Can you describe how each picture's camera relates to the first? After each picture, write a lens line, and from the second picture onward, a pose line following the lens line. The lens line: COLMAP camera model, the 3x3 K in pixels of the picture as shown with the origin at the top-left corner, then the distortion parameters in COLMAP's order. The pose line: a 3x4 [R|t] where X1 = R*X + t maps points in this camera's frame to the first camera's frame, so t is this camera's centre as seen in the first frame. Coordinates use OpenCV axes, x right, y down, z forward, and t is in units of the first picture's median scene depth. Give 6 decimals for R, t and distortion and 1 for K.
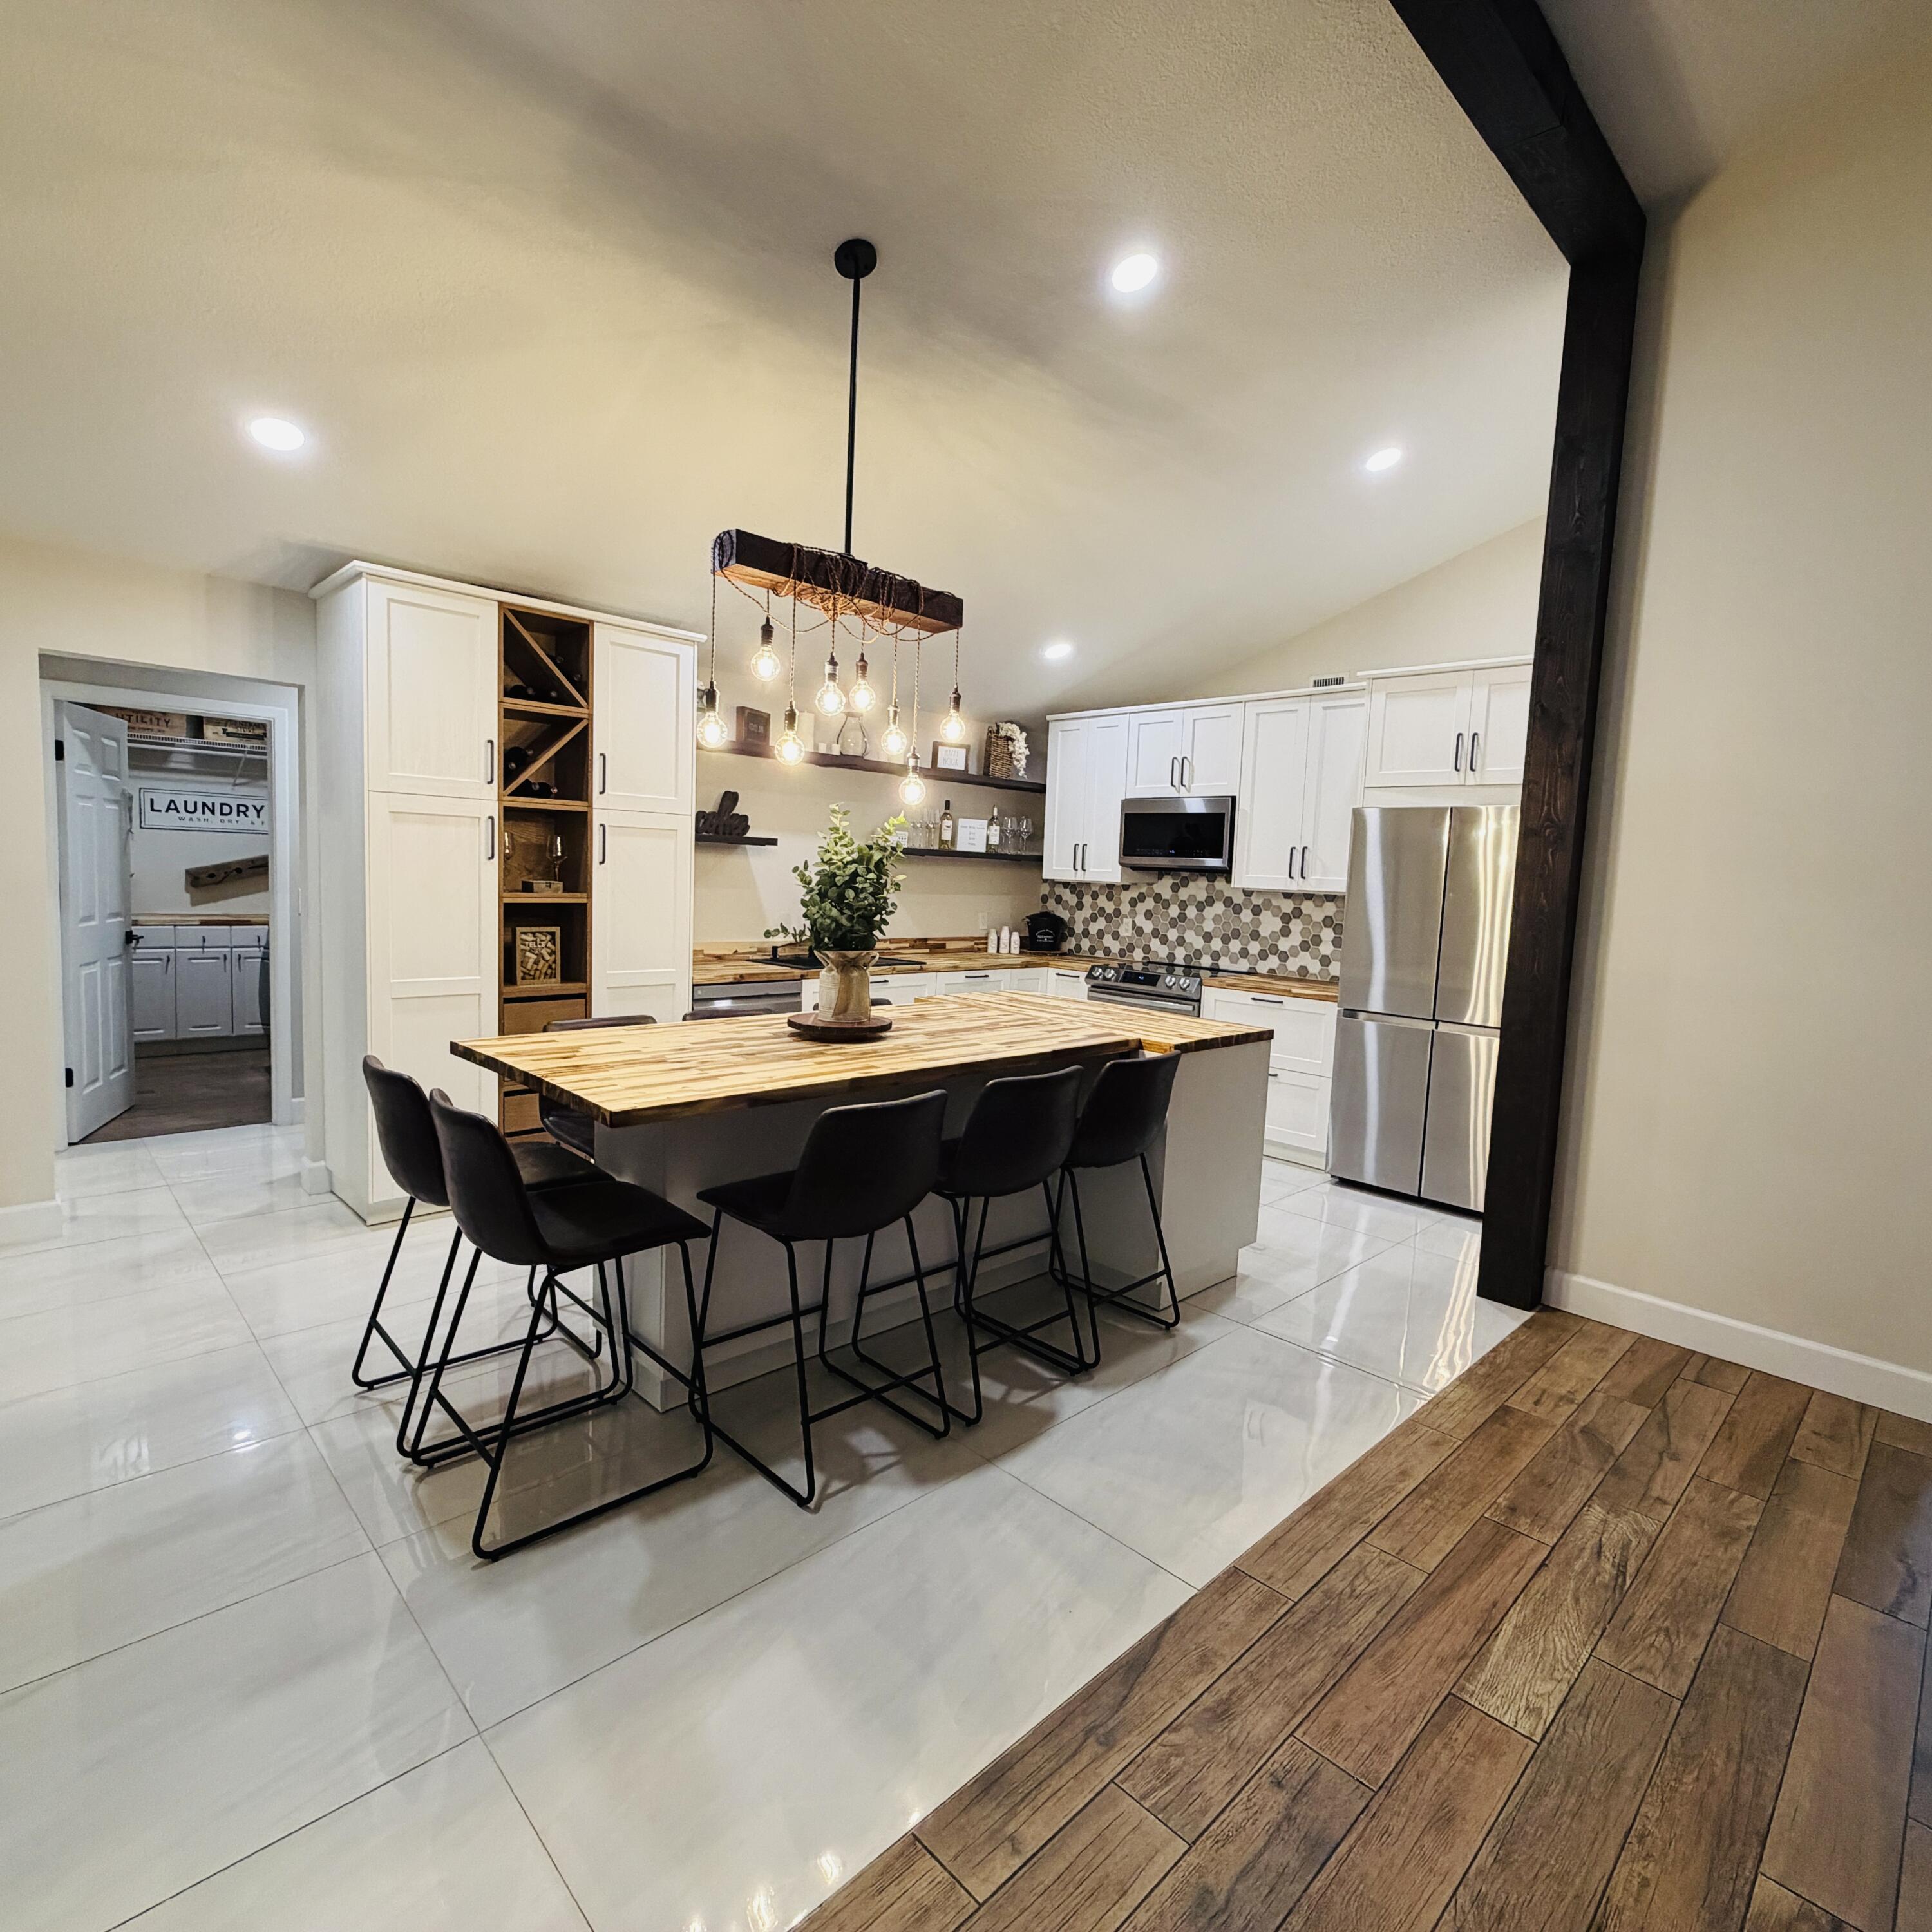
lens RADIAL K [[1024.2, 0, 958.3], [0, 1024.2, 961.3], [0, 0, 1]] dist [-0.001064, 0.000279]
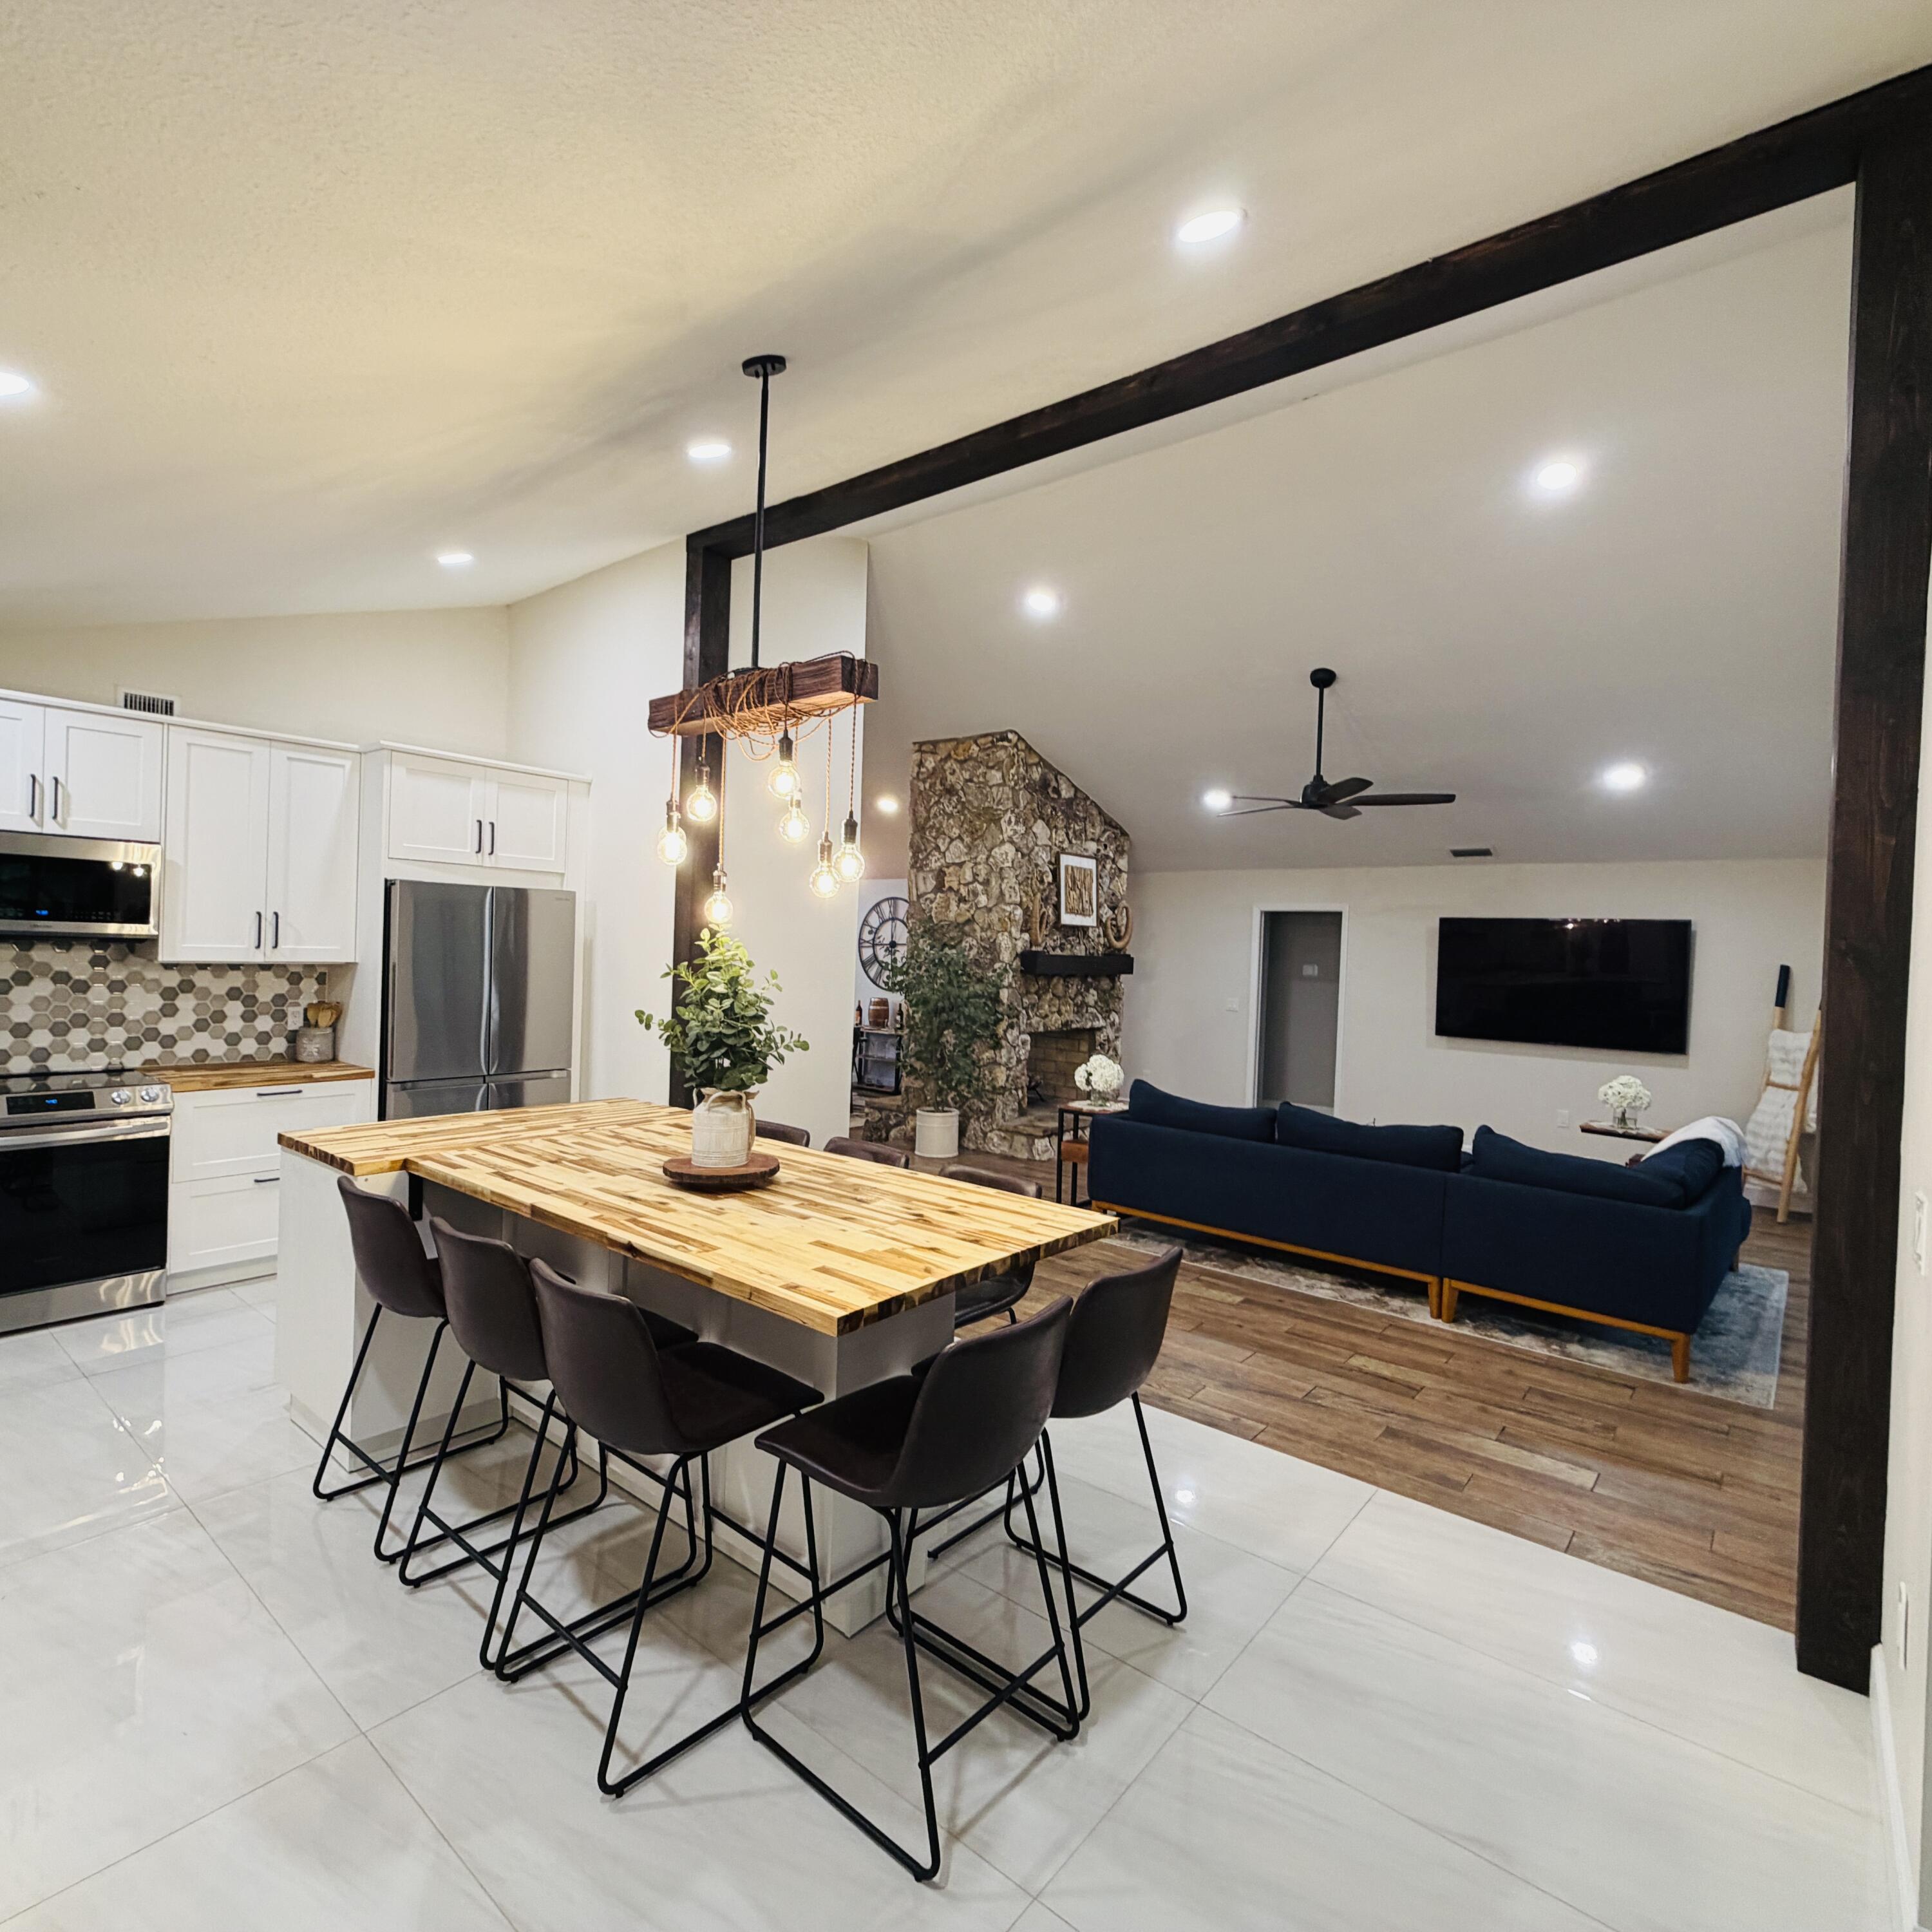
lens RADIAL K [[1024.2, 0, 958.3], [0, 1024.2, 961.3], [0, 0, 1]] dist [-0.001064, 0.000279]
pose [[-0.105293, -0.059780, 0.992643, -0.862931], [0.049995, 0.996611, 0.065322, -0.141791], [-0.993184, 0.056505, -0.101947, 0.739707]]
